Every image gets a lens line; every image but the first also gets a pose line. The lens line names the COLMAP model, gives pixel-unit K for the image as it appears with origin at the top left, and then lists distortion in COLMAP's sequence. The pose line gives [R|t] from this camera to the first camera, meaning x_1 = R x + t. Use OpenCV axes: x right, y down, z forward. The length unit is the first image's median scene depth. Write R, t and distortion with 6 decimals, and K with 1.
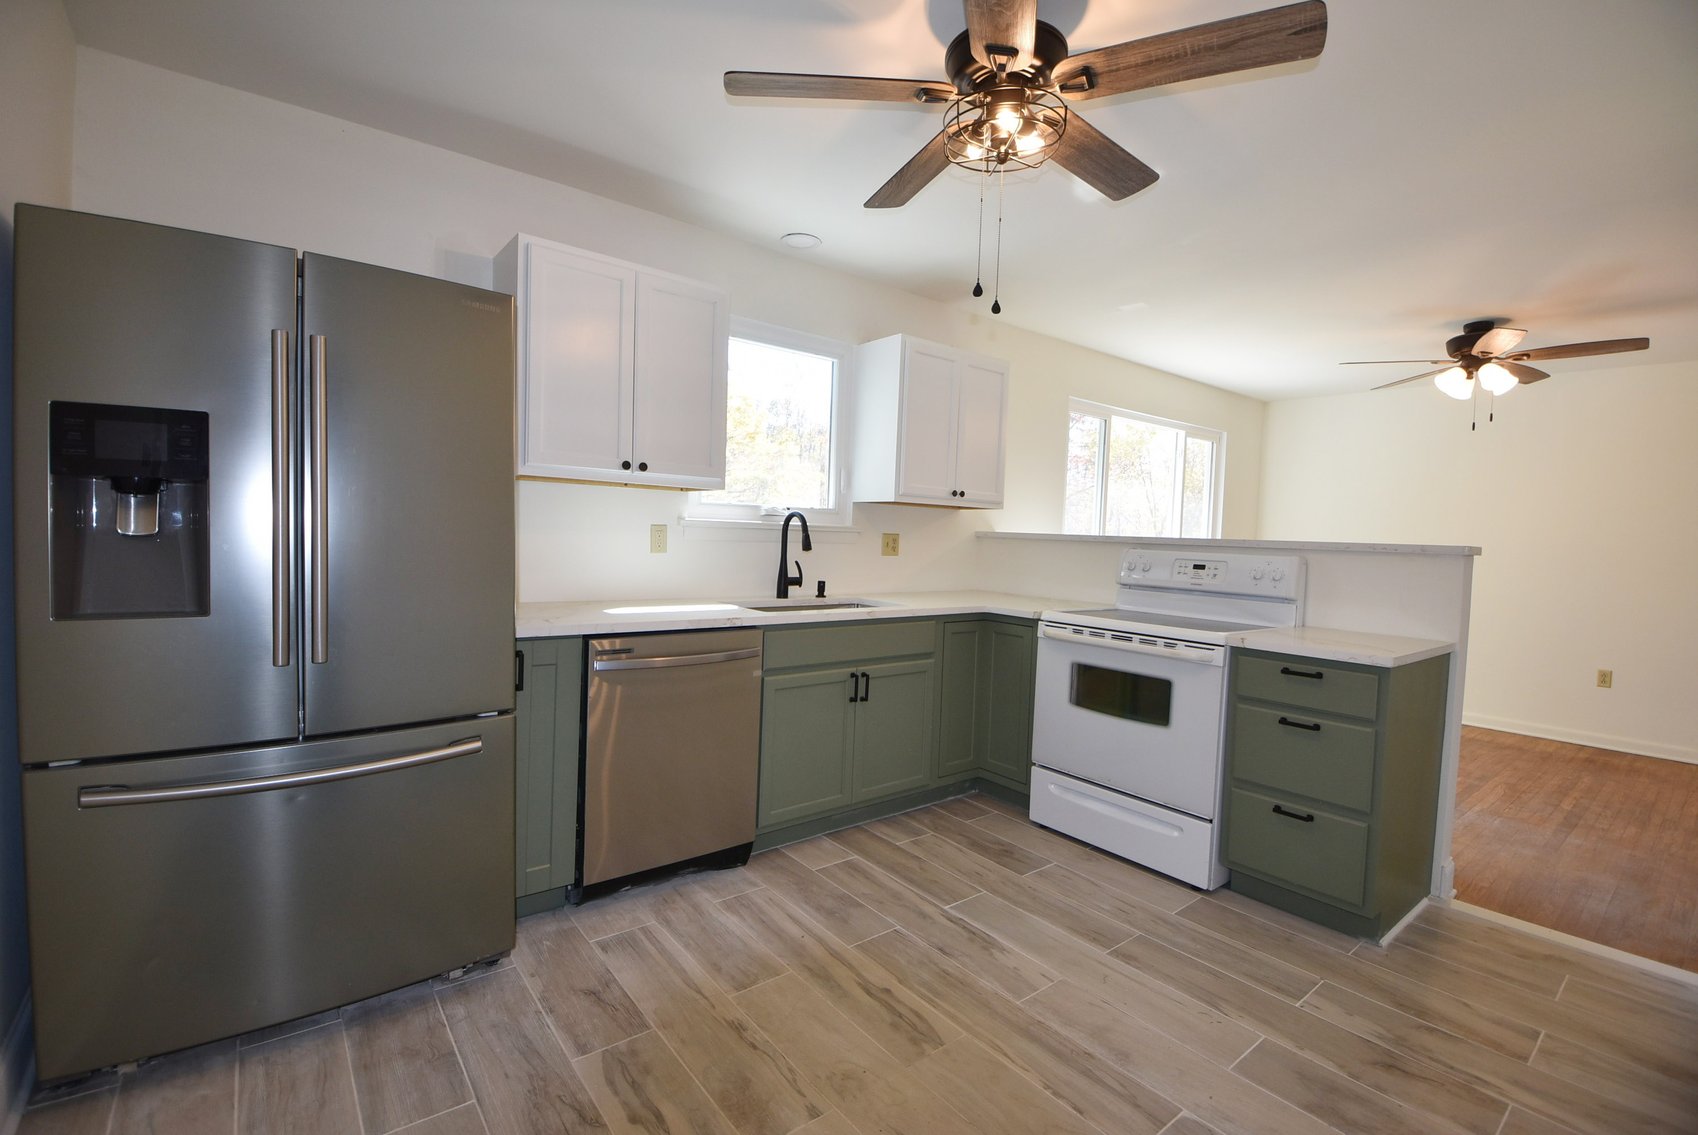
lens RADIAL K [[745.5, 0, 836.1], [0, 745.5, 572.5], [0, 0, 1]] dist [0.014638, -0.024479]
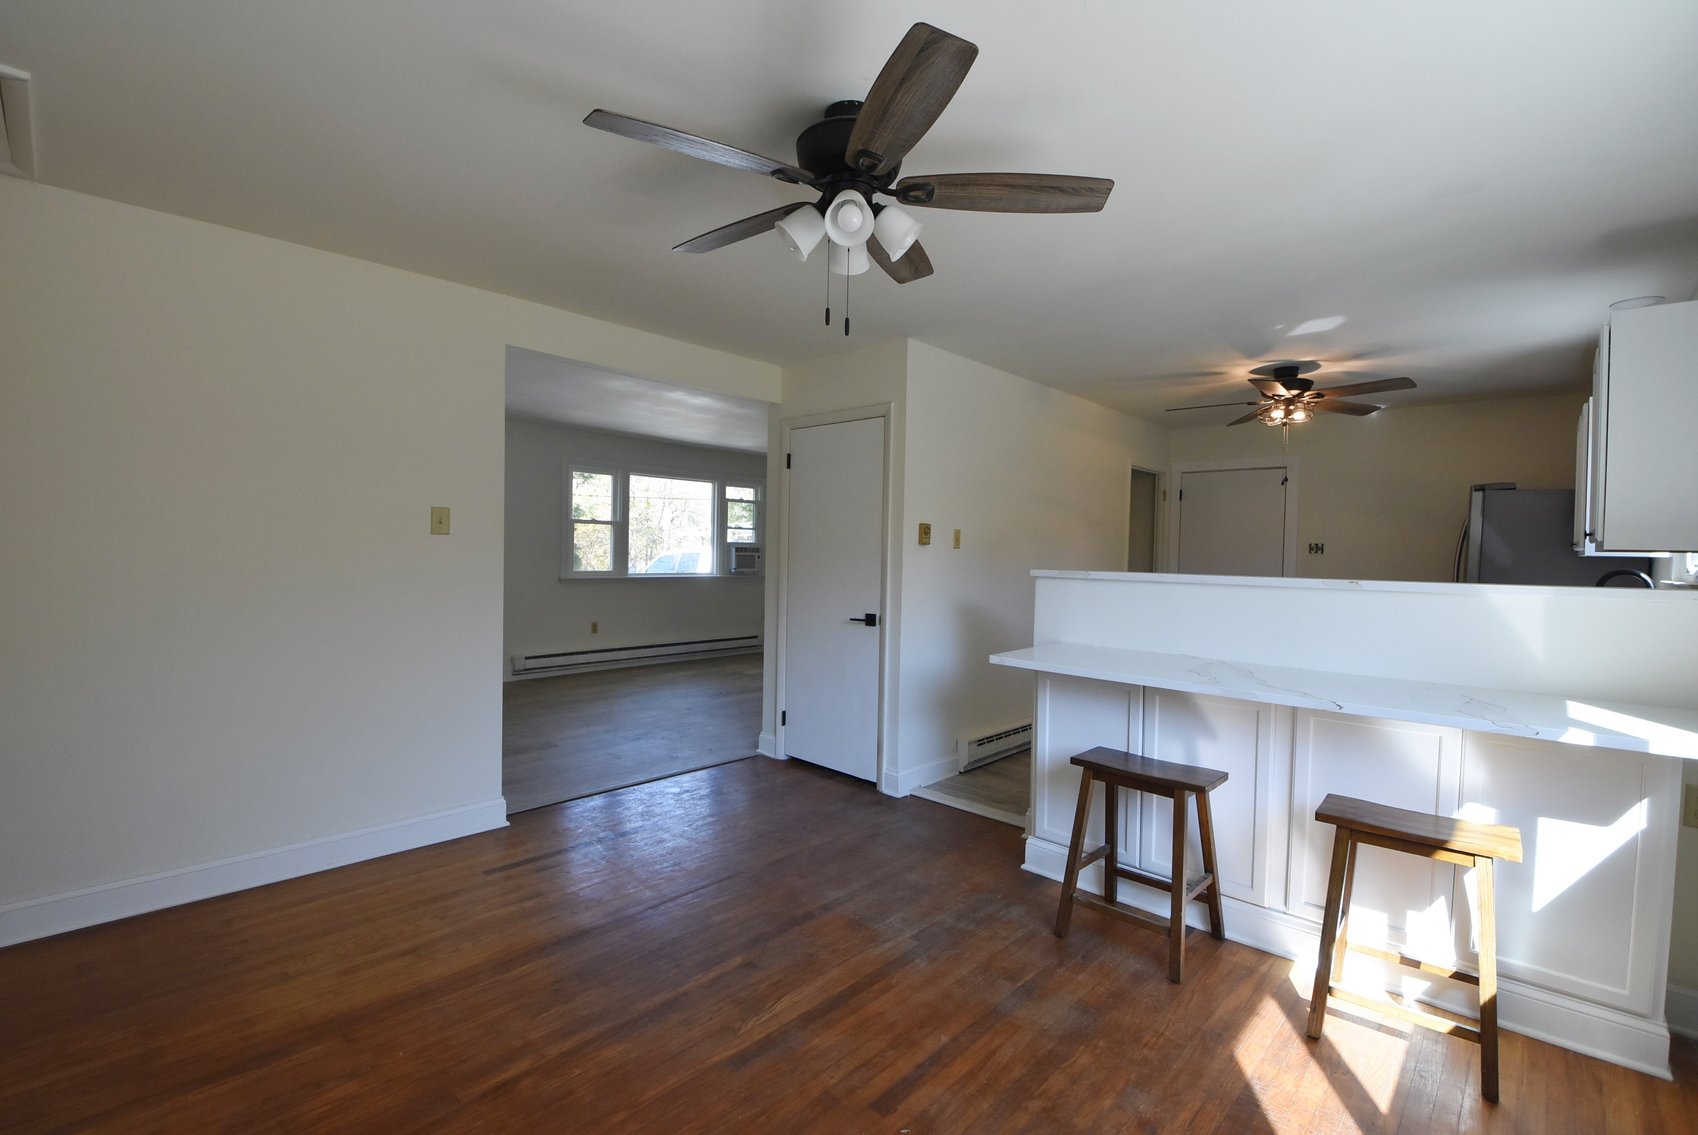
lens RADIAL K [[741.3, 0, 838.3], [0, 741.3, 564.6], [0, 0, 1]] dist [0.013495, -0.027491]
pose [[-0.988834, -0.051352, -0.139891, 0.916354], [-0.060876, 0.996048, 0.064676, -0.073857], [0.136017, 0.072469, -0.988052, 1.485283]]
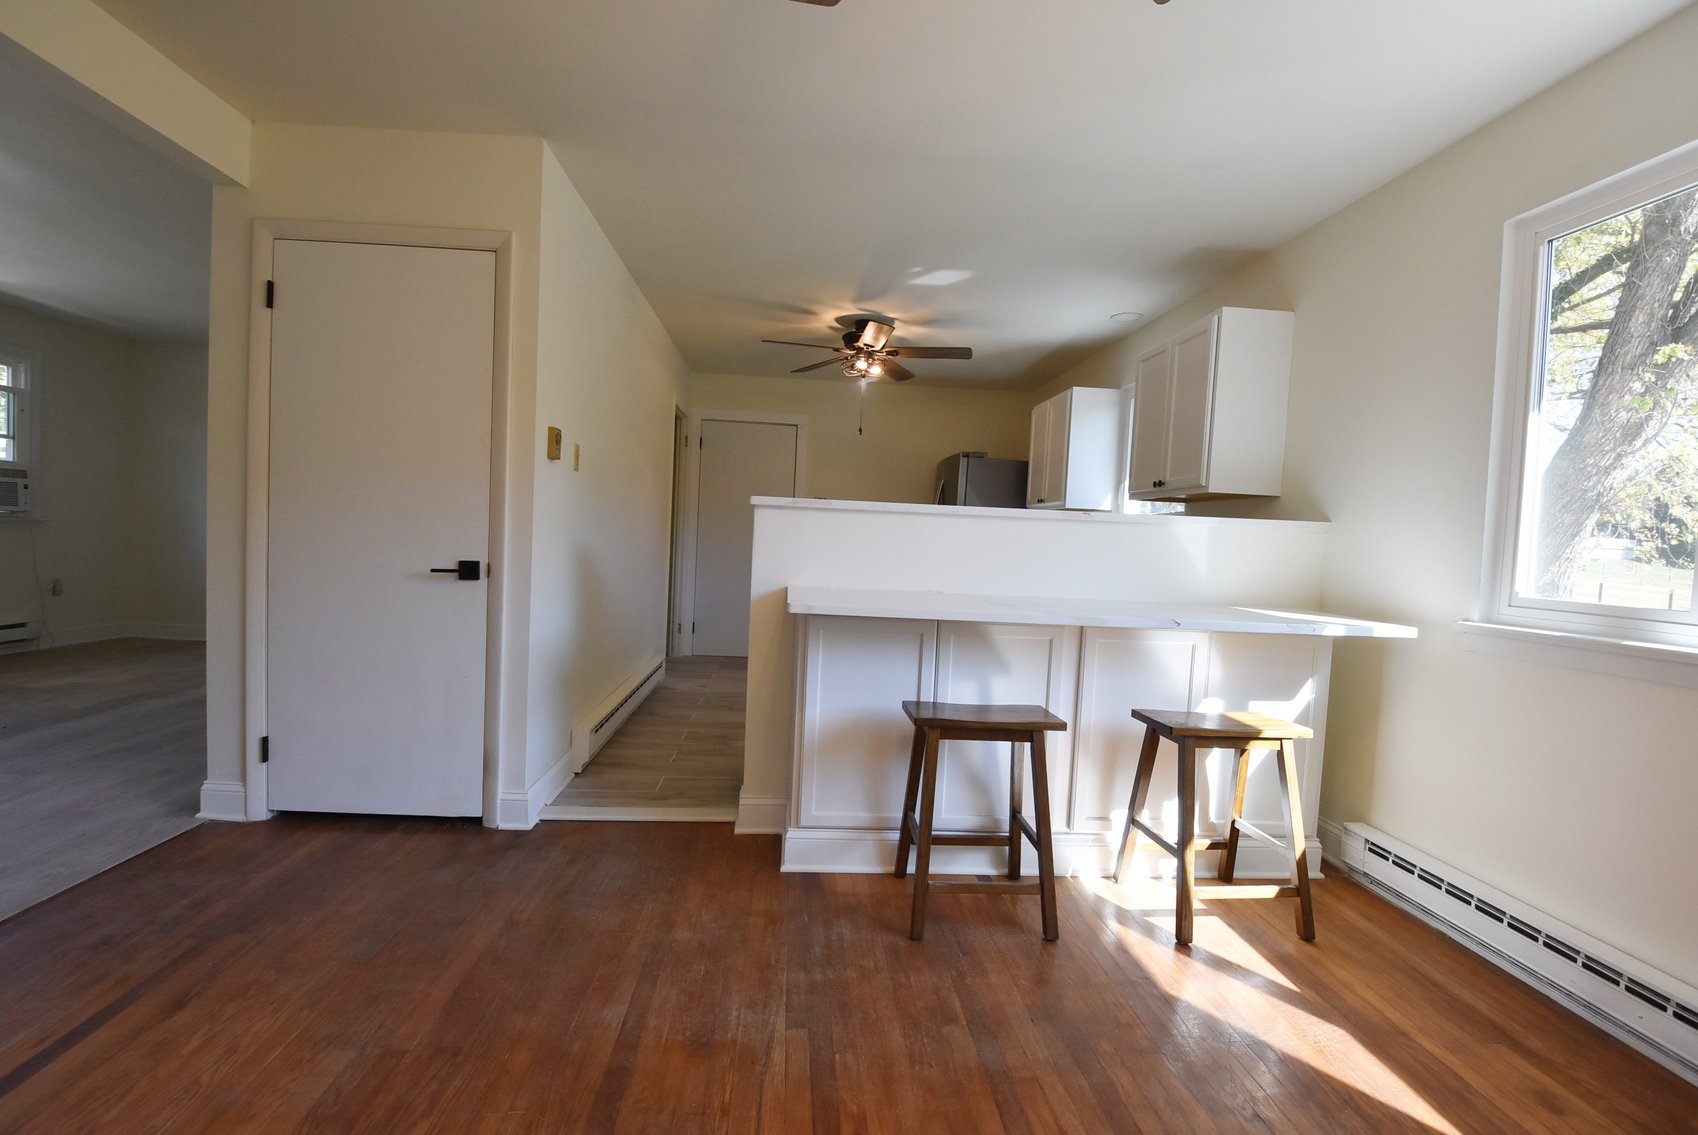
lens RADIAL K [[745.5, 0, 836.1], [0, 745.5, 572.5], [0, 0, 1]] dist [0.014638, -0.024479]
pose [[-0.568409, -0.021295, -0.822470, 1.089519], [-0.106263, 0.993192, 0.047723, 0.003567], [0.815855, 0.114524, -0.566803, 1.117156]]
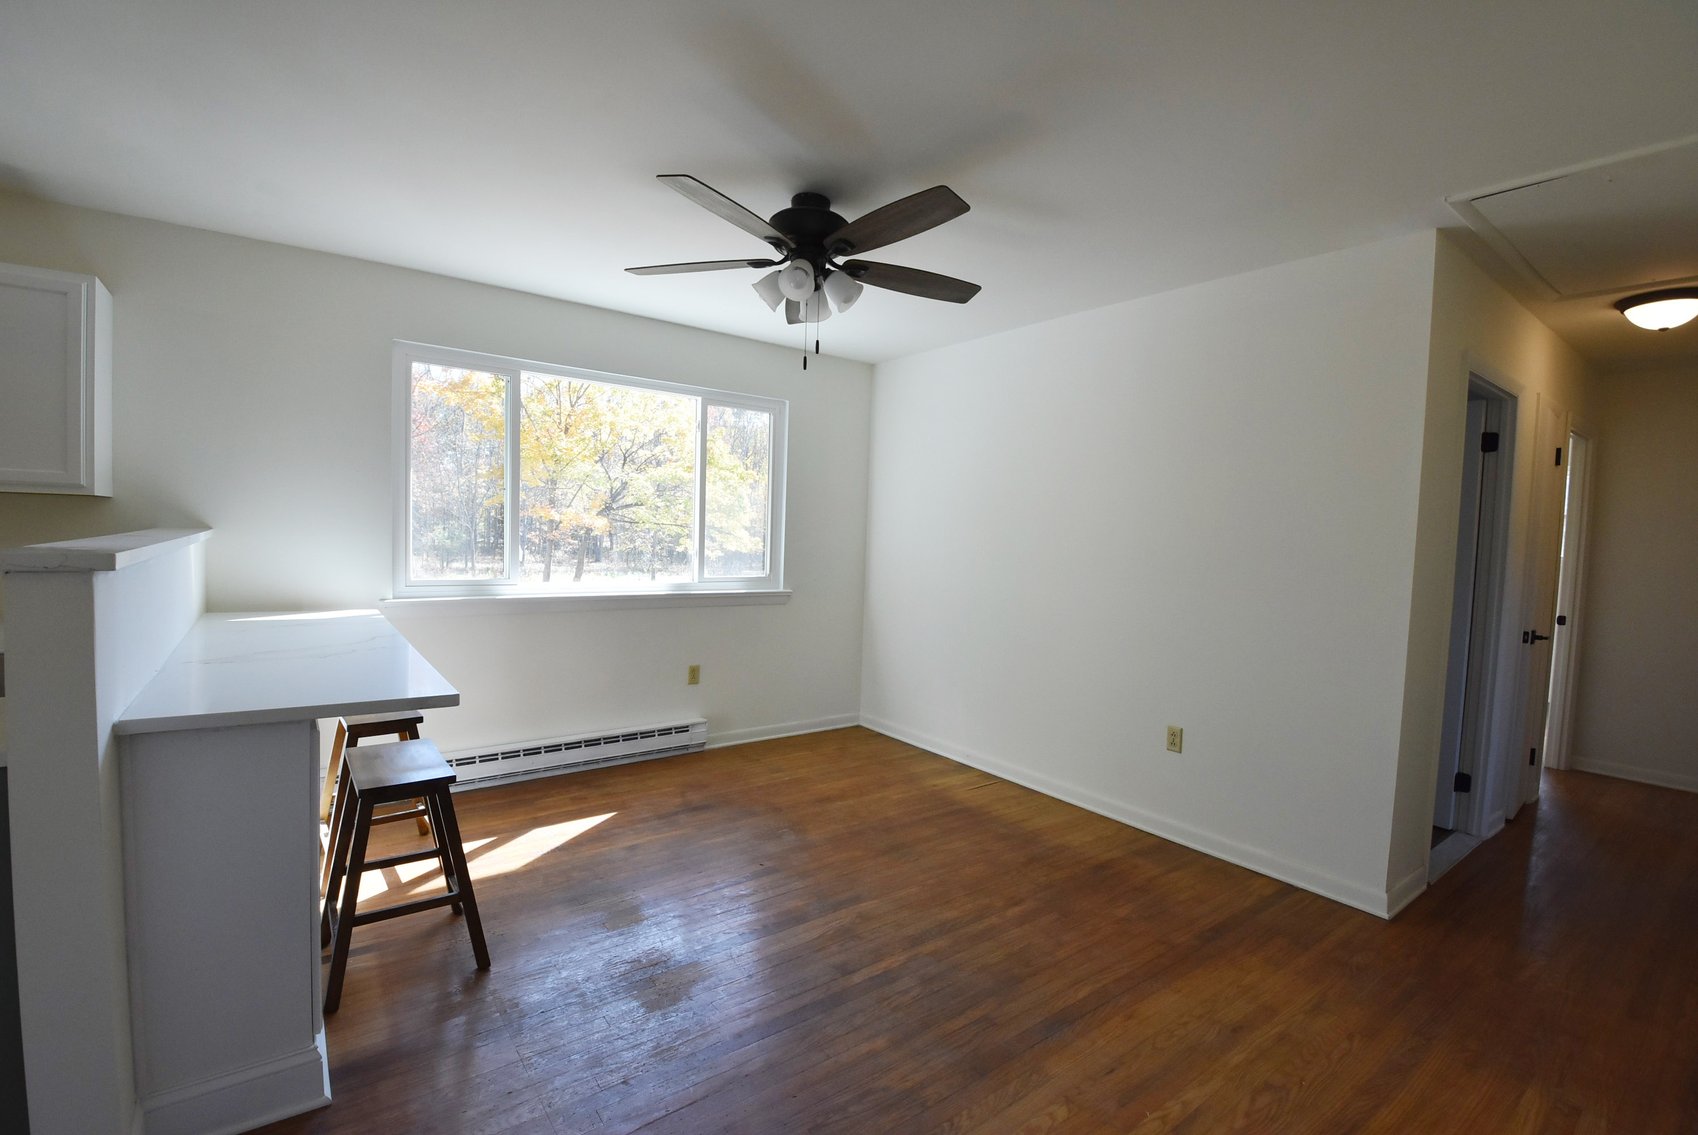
lens RADIAL K [[746.7, 0, 842.9], [0, 746.7, 568.5], [0, 0, 1]] dist [0.015055, -0.024644]
pose [[0.999619, 0.001181, -0.027569, 0.901082], [-0.001214, 0.999999, -0.001156, -0.019481], [0.027567, 0.001189, 0.999619, 0.338877]]
